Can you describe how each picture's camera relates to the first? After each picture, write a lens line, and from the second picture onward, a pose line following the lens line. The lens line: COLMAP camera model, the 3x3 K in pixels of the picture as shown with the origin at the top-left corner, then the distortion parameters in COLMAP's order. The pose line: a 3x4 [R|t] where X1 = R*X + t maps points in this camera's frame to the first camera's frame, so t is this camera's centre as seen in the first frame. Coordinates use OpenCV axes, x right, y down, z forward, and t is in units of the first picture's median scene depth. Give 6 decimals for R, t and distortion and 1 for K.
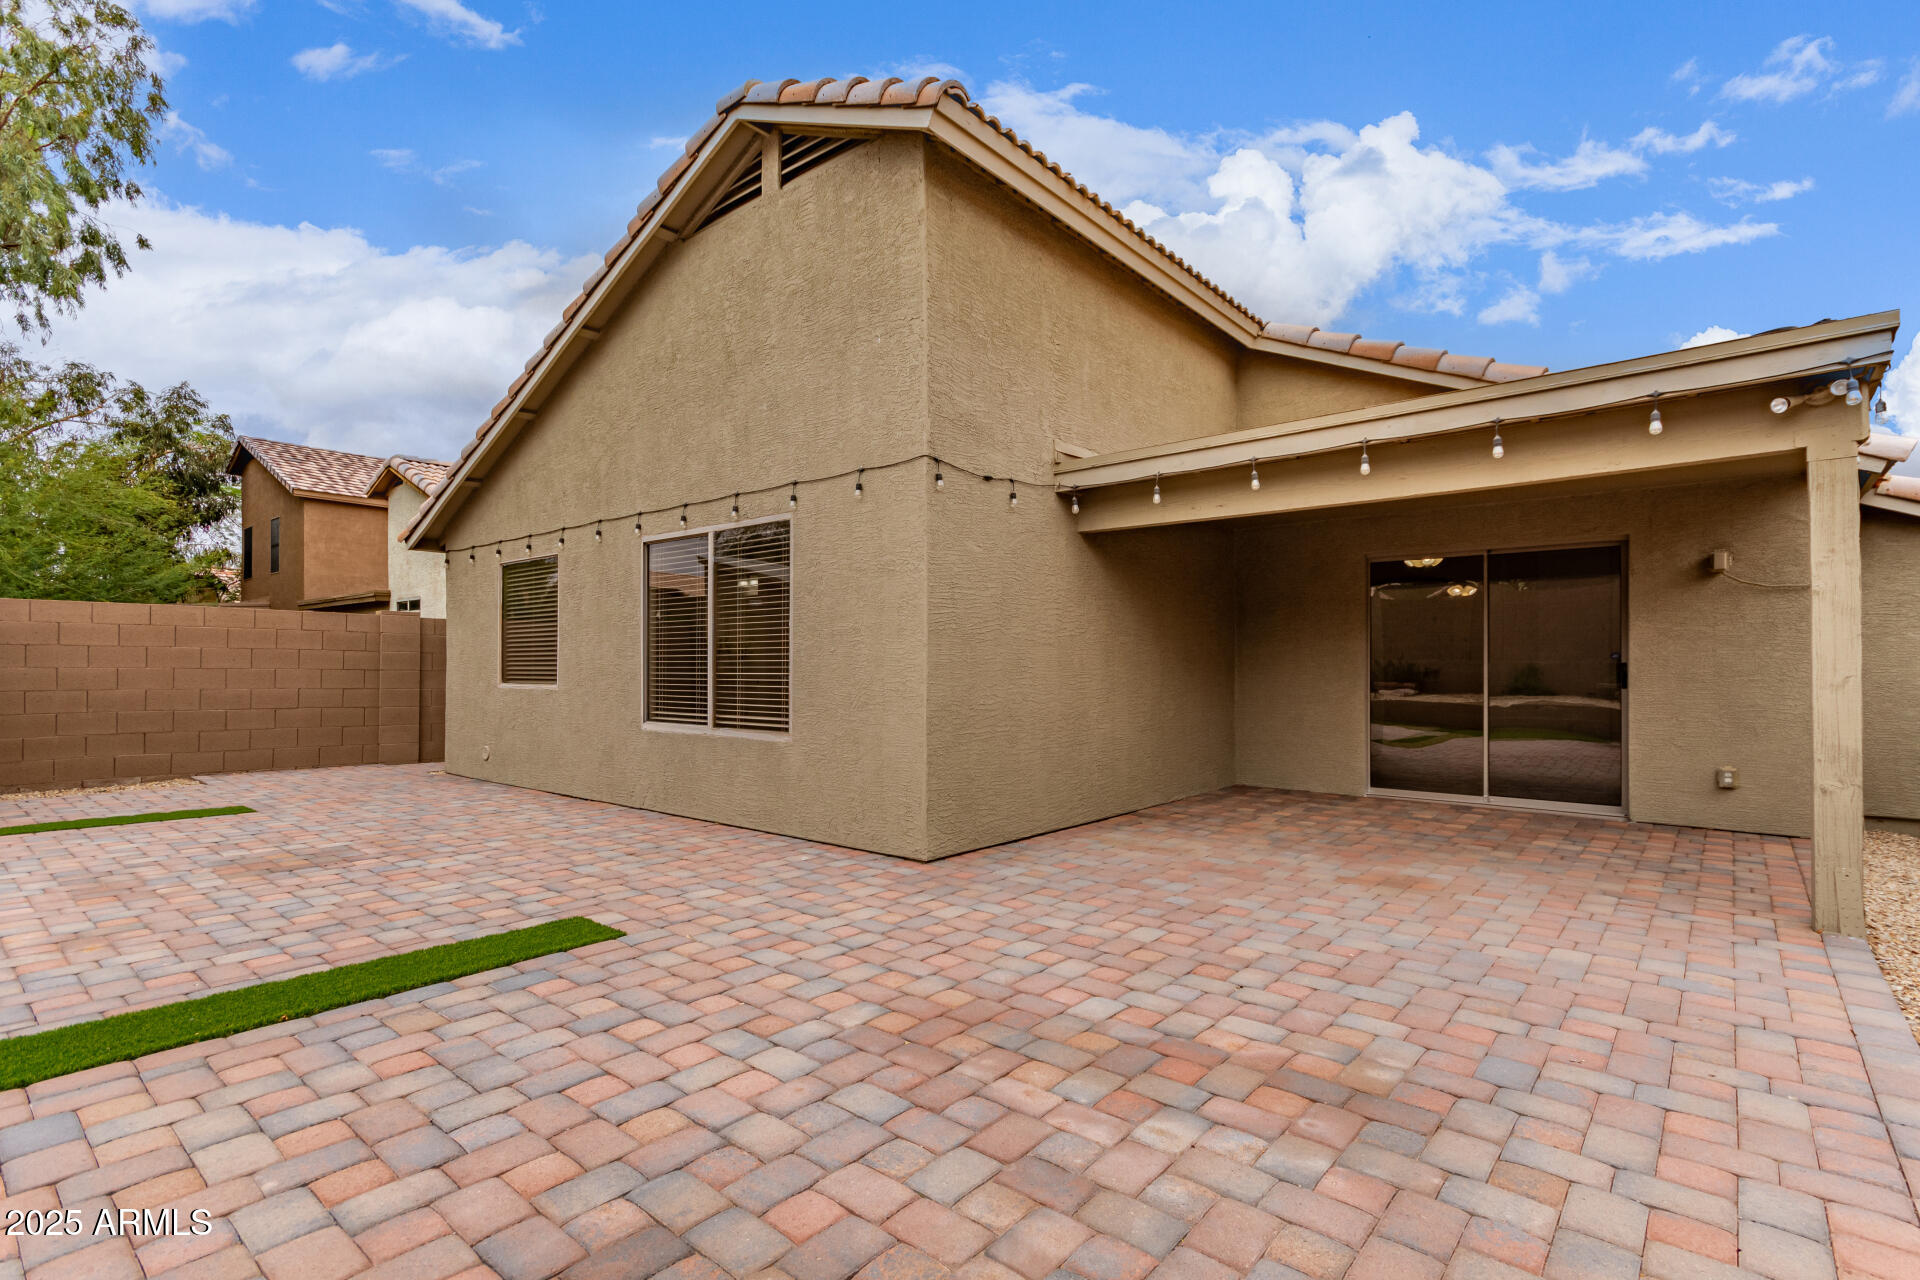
lens RADIAL K [[906.6, 0, 961.1], [0, 906.6, 648.4], [0, 0, 1]] dist [0.005564, 0.000611]
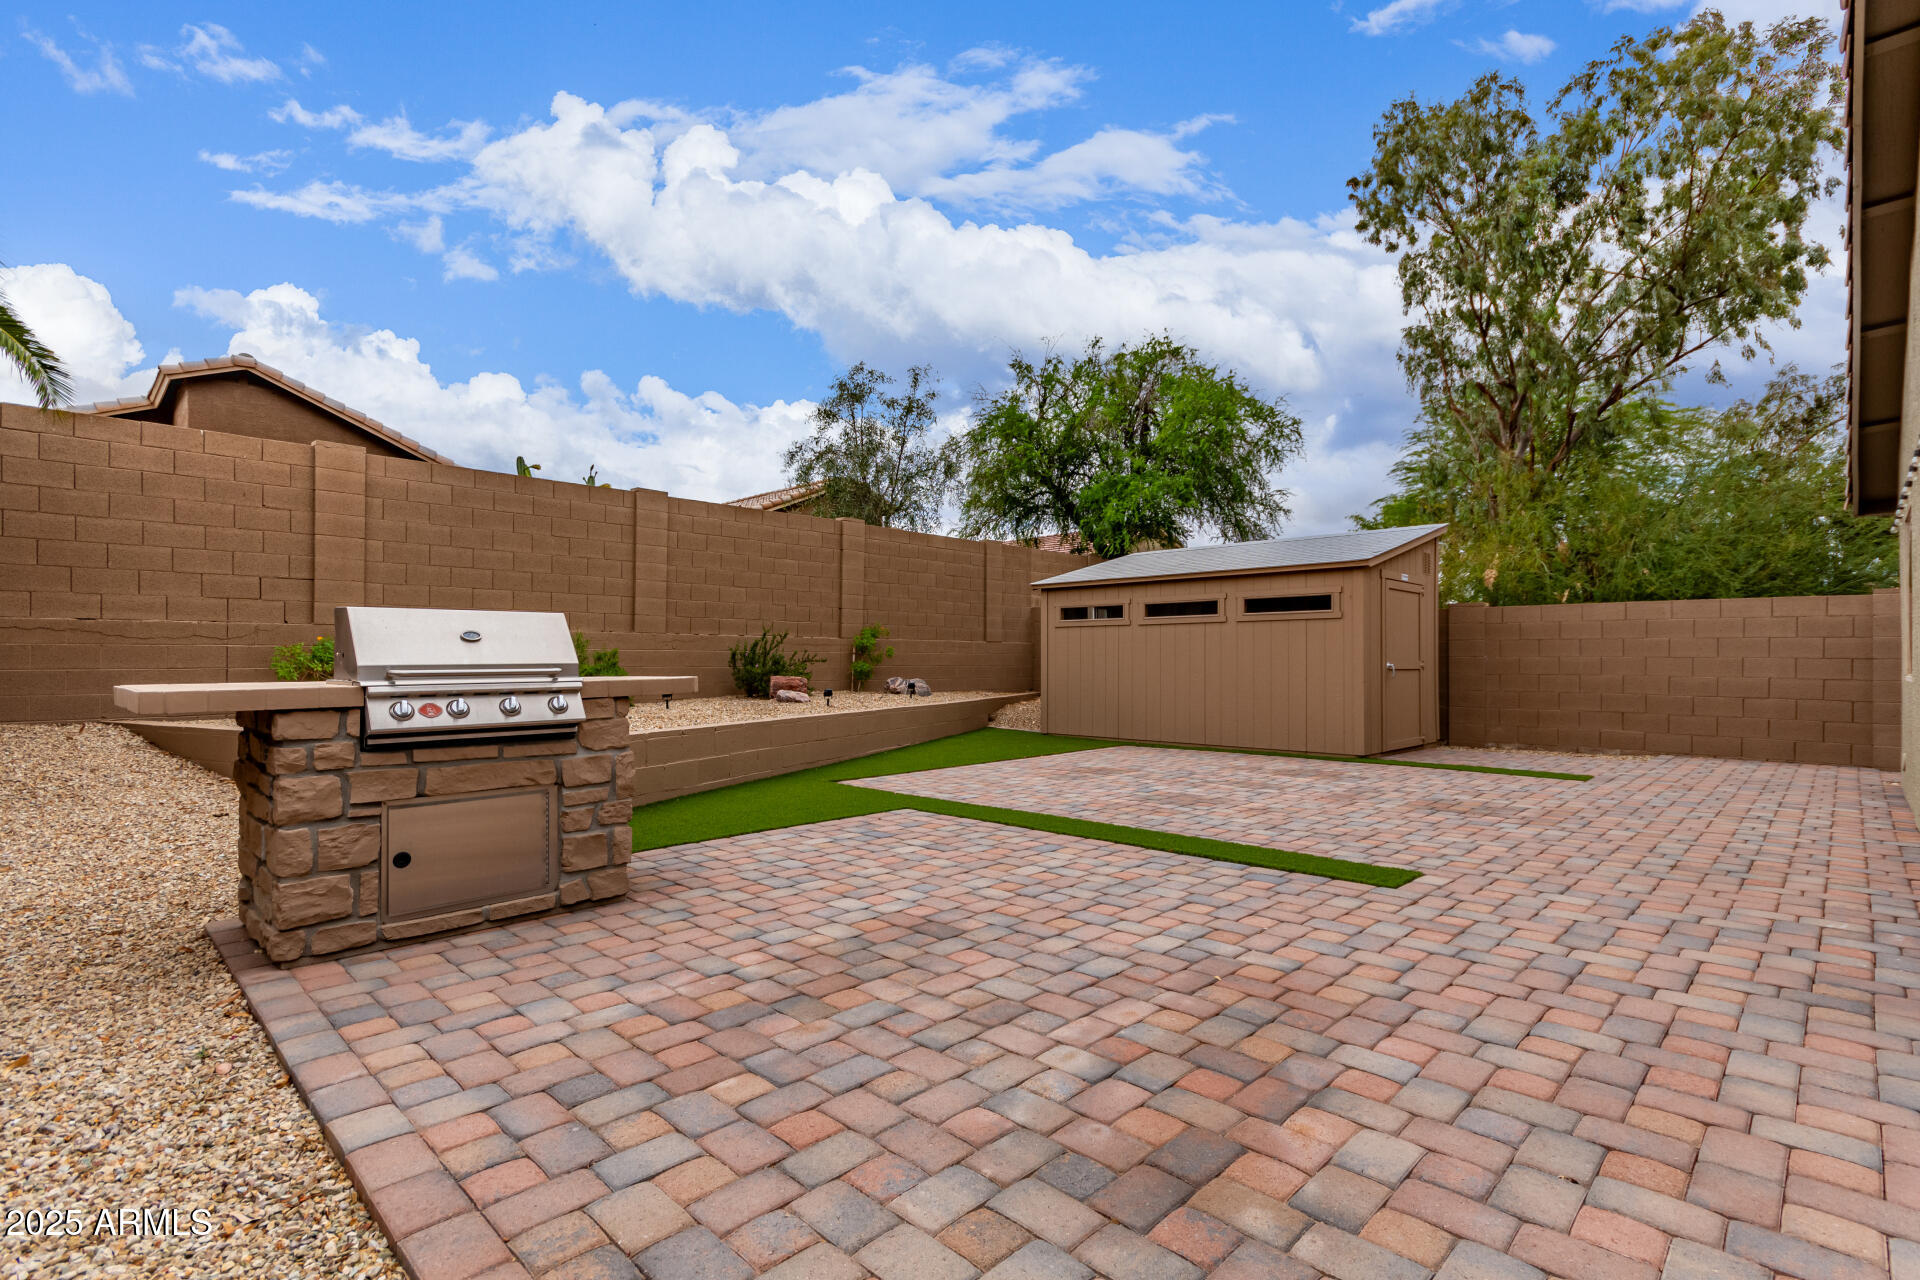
lens RADIAL K [[906.6, 0, 960.8], [0, 906.6, 649.7], [0, 0, 1]] dist [0.005564, 0.000611]
pose [[-0.074394, -0.014341, -0.997126, 1.143098], [0.020152, 0.999671, -0.015881, 0.045019], [0.997025, -0.021276, -0.074081, 0.819792]]
